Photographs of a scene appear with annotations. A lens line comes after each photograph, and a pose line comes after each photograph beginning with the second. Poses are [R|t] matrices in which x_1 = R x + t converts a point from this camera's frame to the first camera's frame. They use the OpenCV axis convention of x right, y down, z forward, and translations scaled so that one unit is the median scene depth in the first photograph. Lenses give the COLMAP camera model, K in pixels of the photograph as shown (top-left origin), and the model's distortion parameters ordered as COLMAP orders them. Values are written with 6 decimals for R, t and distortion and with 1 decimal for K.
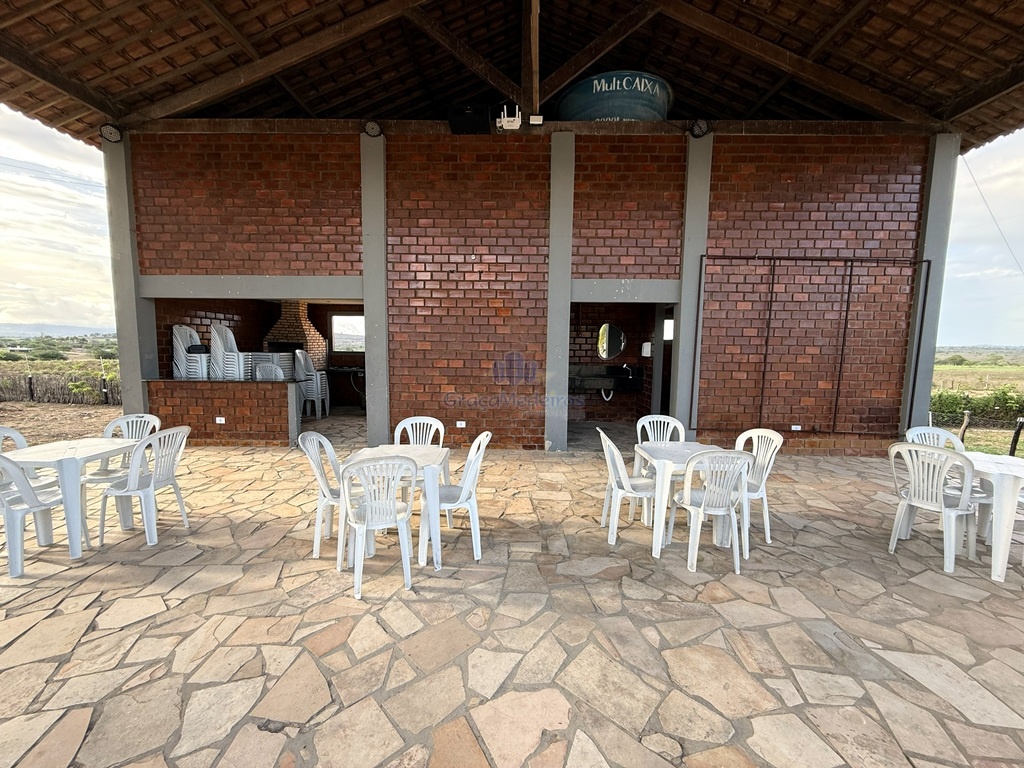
lens RADIAL K [[406.7, 0, 512.0], [0, 406.7, 384.0], [0, 0, 1]] dist [0.000757, 0.000412]
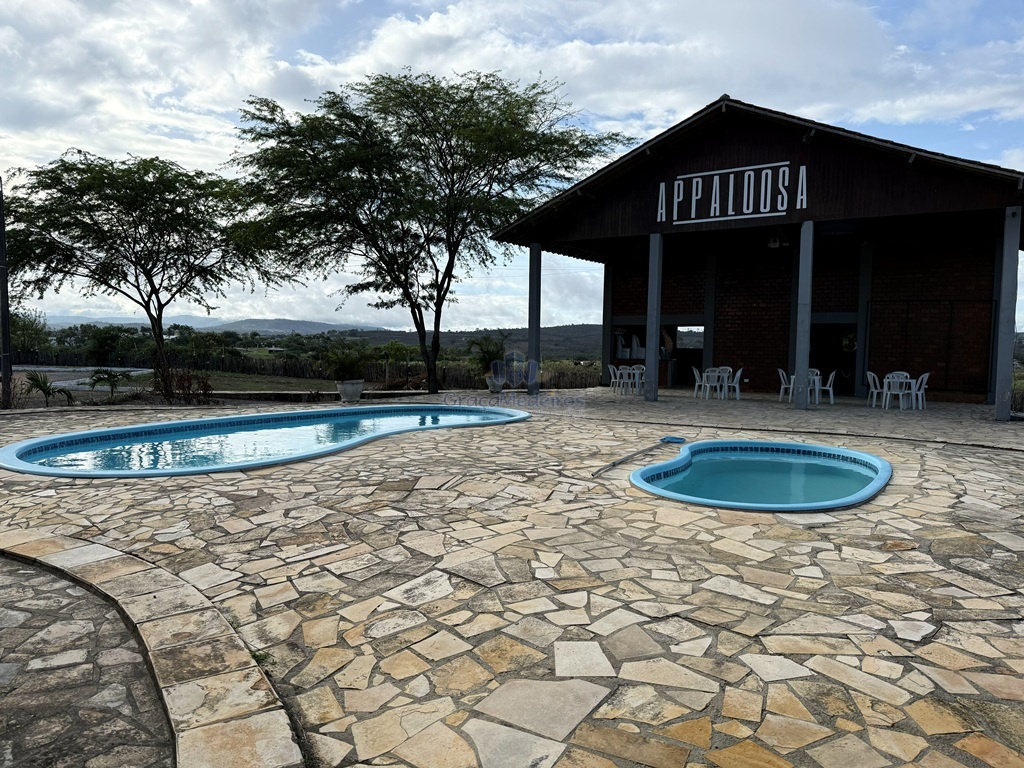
lens RADIAL K [[722.6, 0, 512.0], [0, 722.6, 384.0], [0, 0, 1]] dist [0.046887, -0.062532]
pose [[0.851820, 0.029076, -0.523026, 0.586568], [-0.050753, 0.998342, -0.027159, 0.201184], [0.521369, 0.049679, 0.851884, -2.070432]]
